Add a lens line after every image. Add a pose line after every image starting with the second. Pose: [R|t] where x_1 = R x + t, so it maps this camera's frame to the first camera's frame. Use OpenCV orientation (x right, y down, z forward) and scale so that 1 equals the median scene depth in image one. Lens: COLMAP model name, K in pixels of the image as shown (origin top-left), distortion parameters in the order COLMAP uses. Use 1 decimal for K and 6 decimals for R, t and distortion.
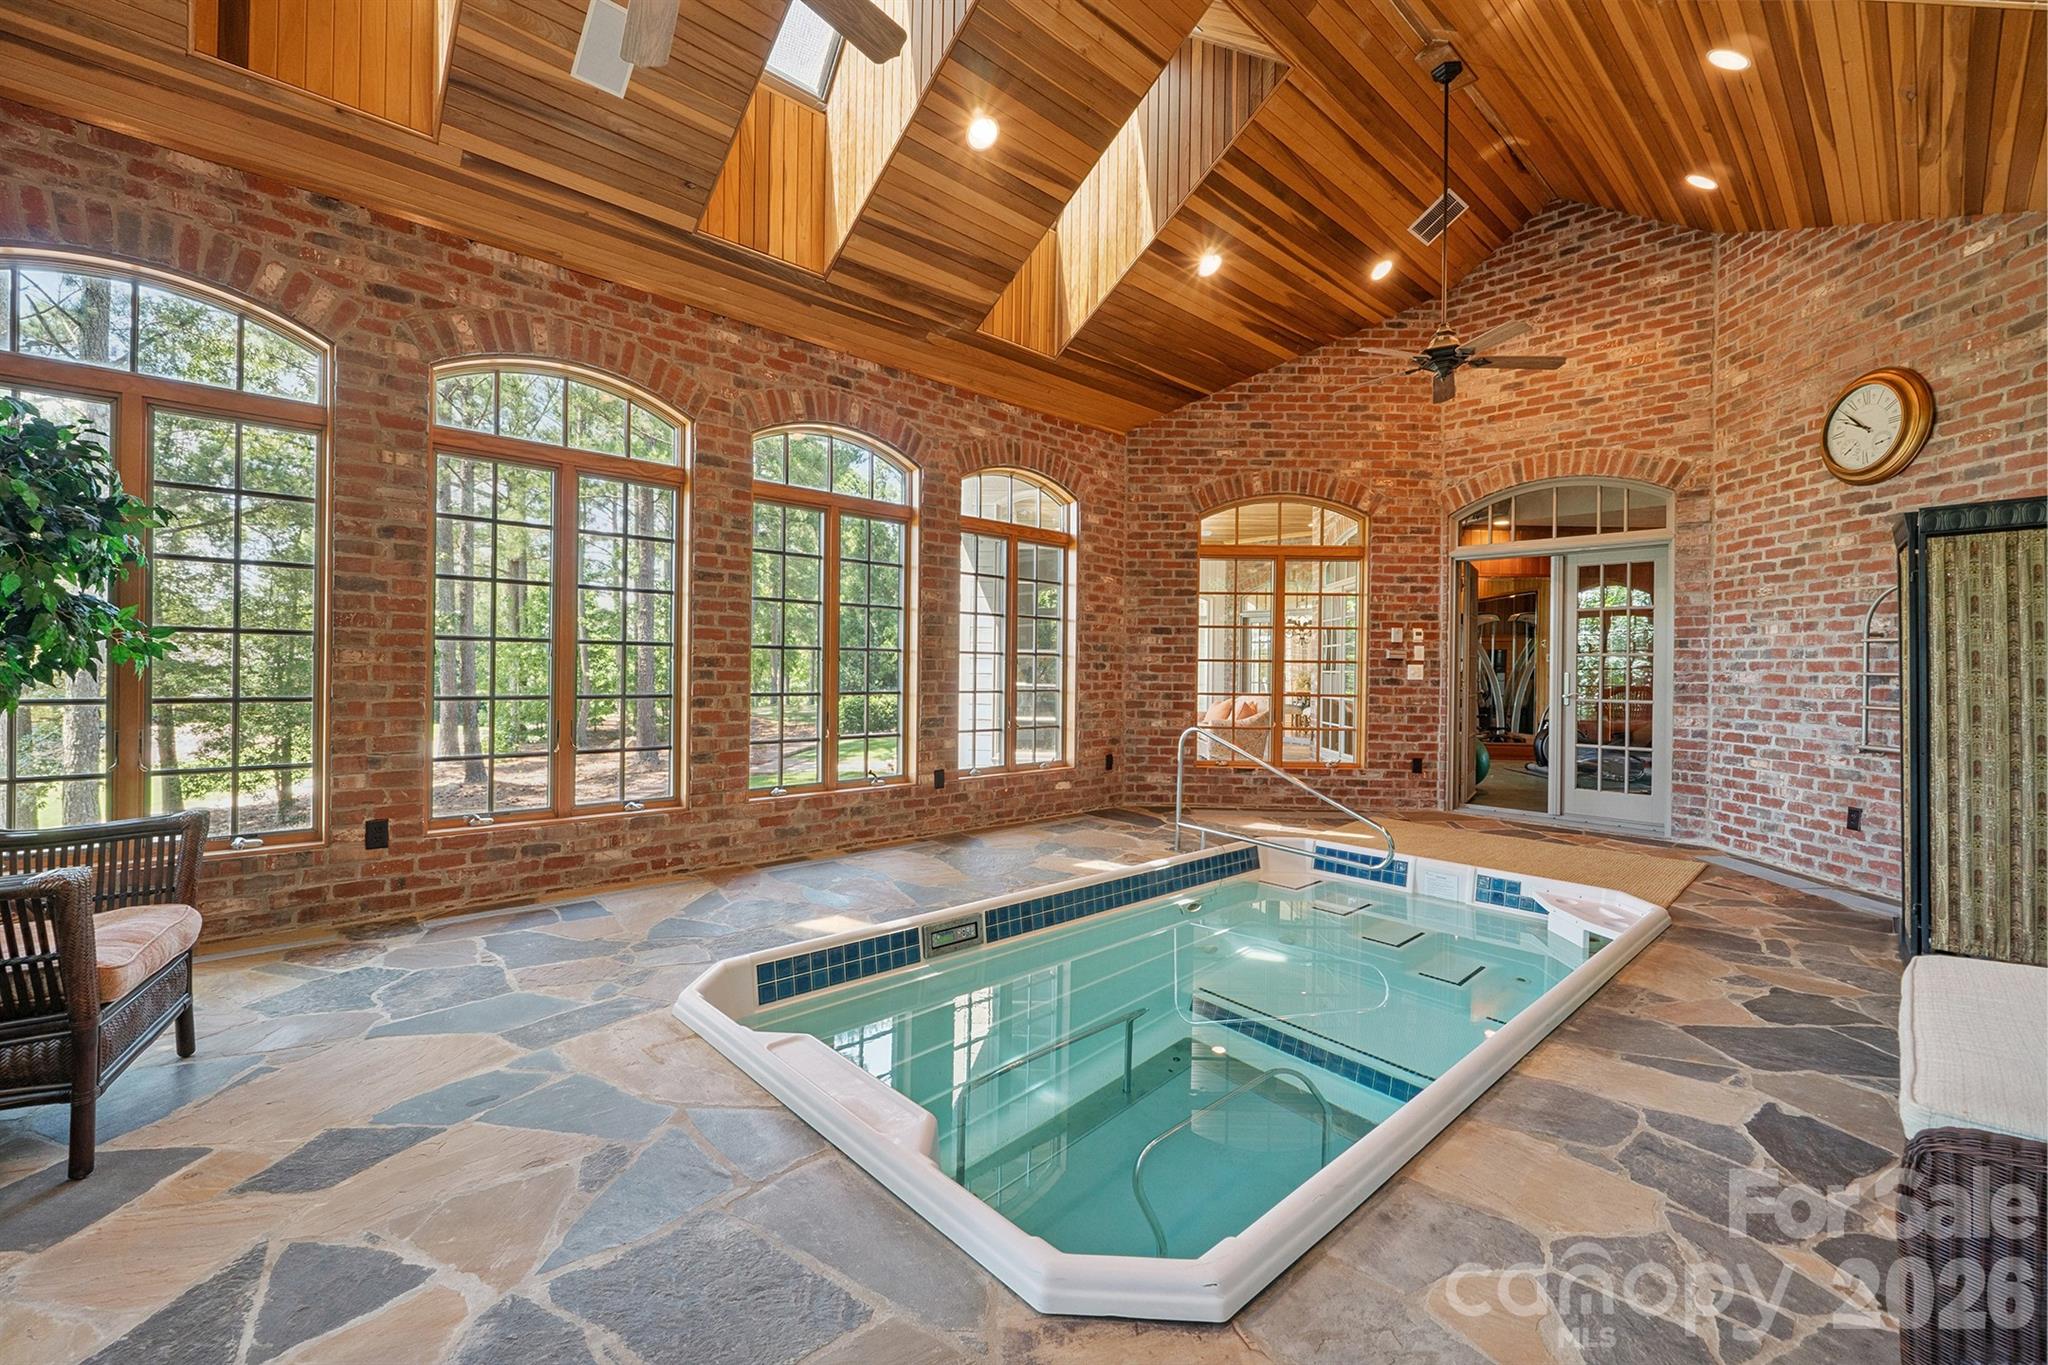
lens RADIAL K [[861.0, 0, 1023.2], [0, 861.0, 669.9], [0, 0, 1]] dist [-0.010138, 0.000265]
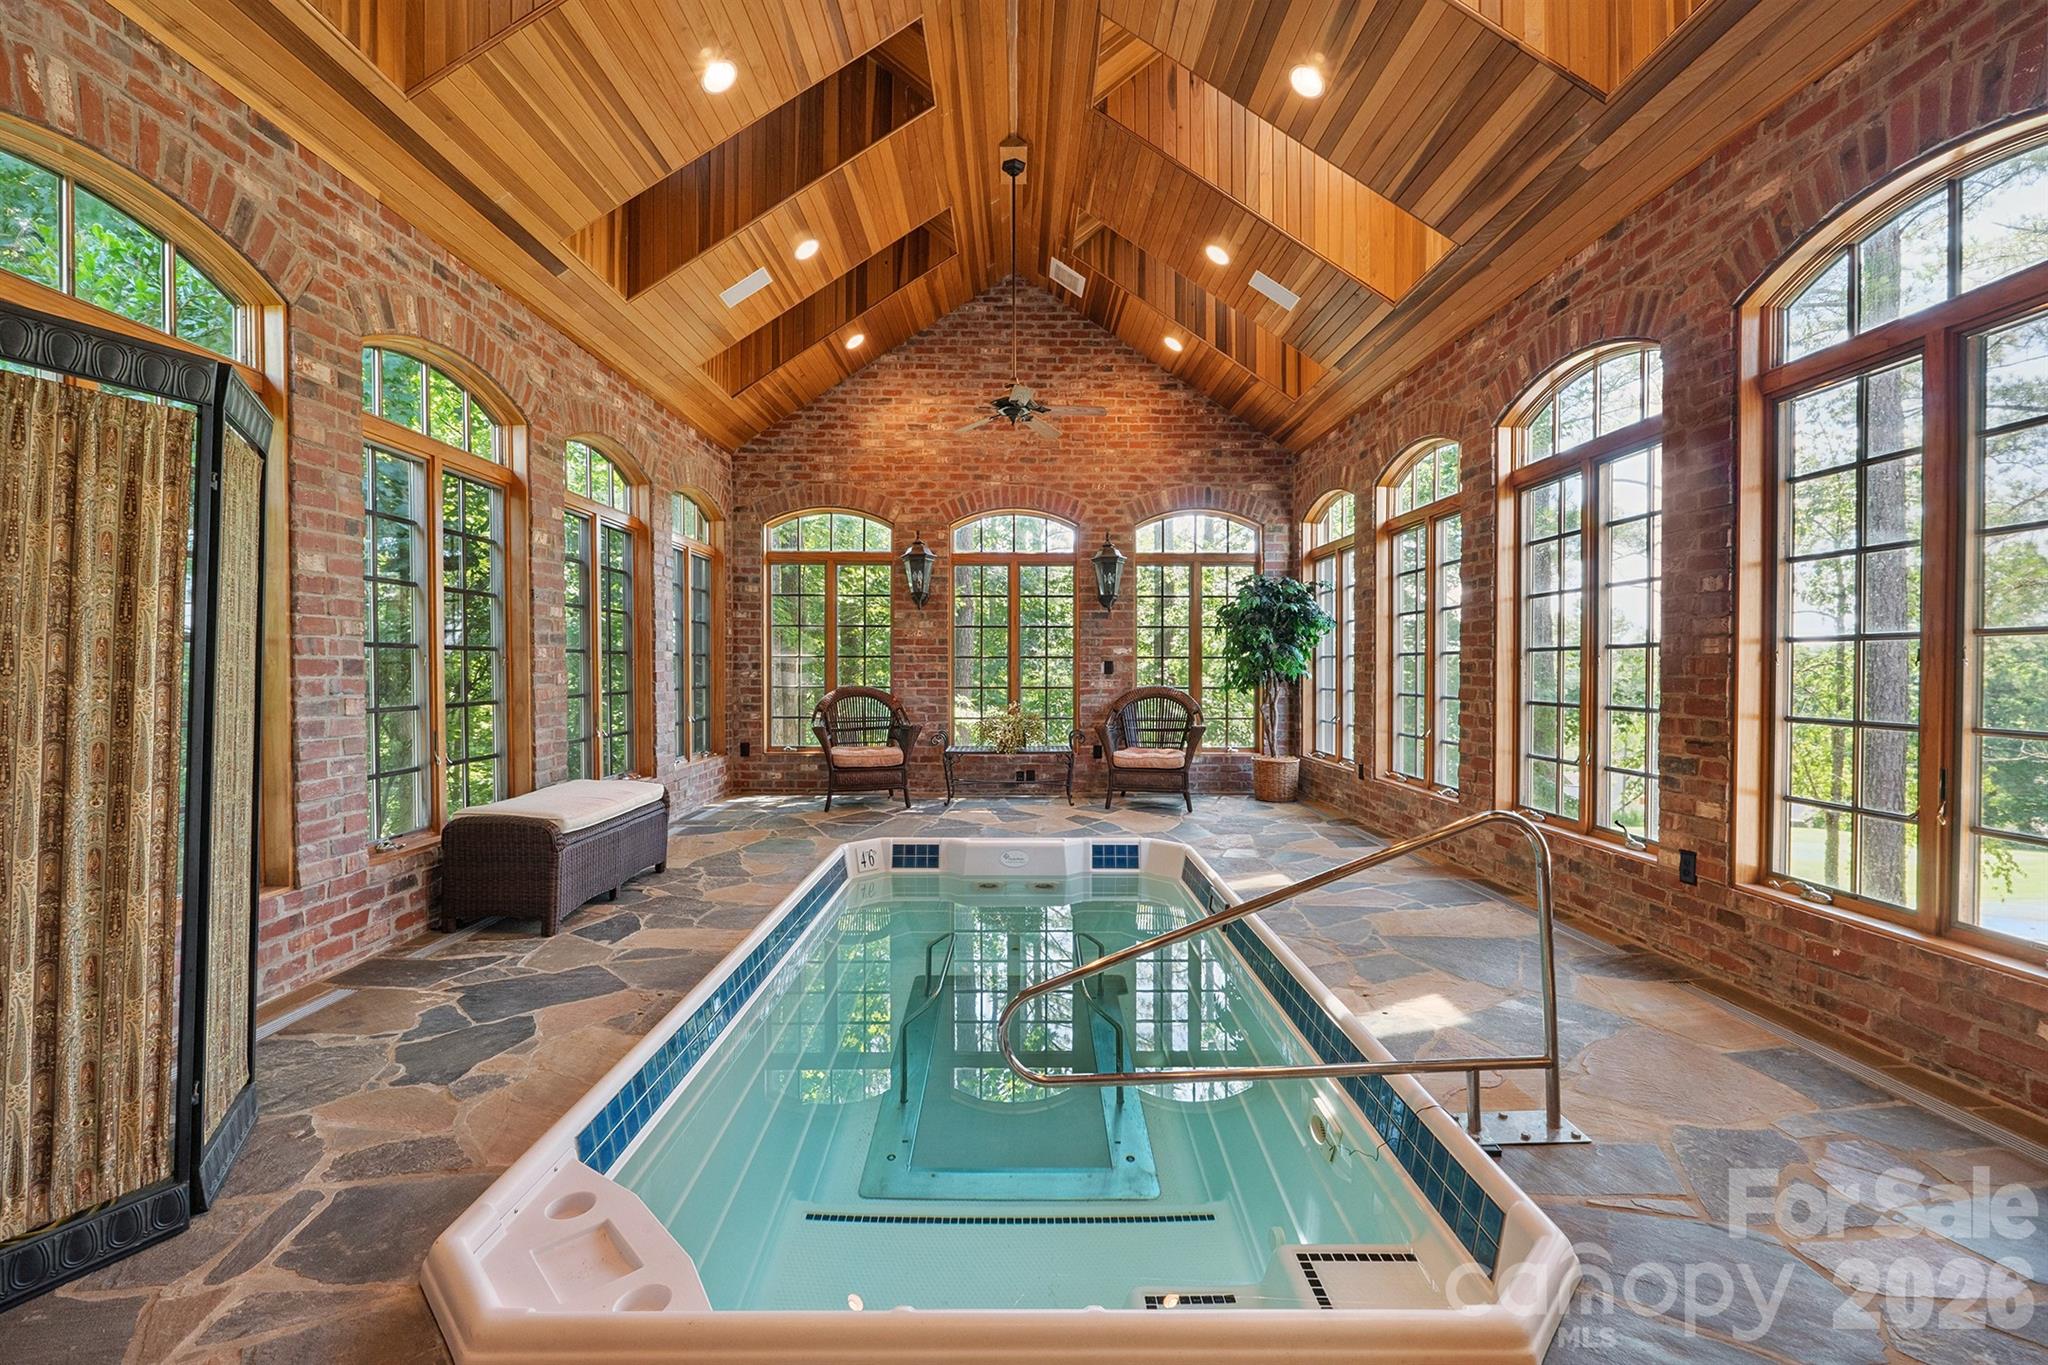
lens RADIAL K [[861.0, 0, 1024.8], [0, 861.0, 674.8], [0, 0, 1]] dist [-0.010138, 0.000265]
pose [[-0.678052, -0.008868, -0.734960, 0.667952], [-0.009815, 0.999947, -0.003009, 0.006295], [0.734948, 0.005173, -0.678103, 1.148550]]
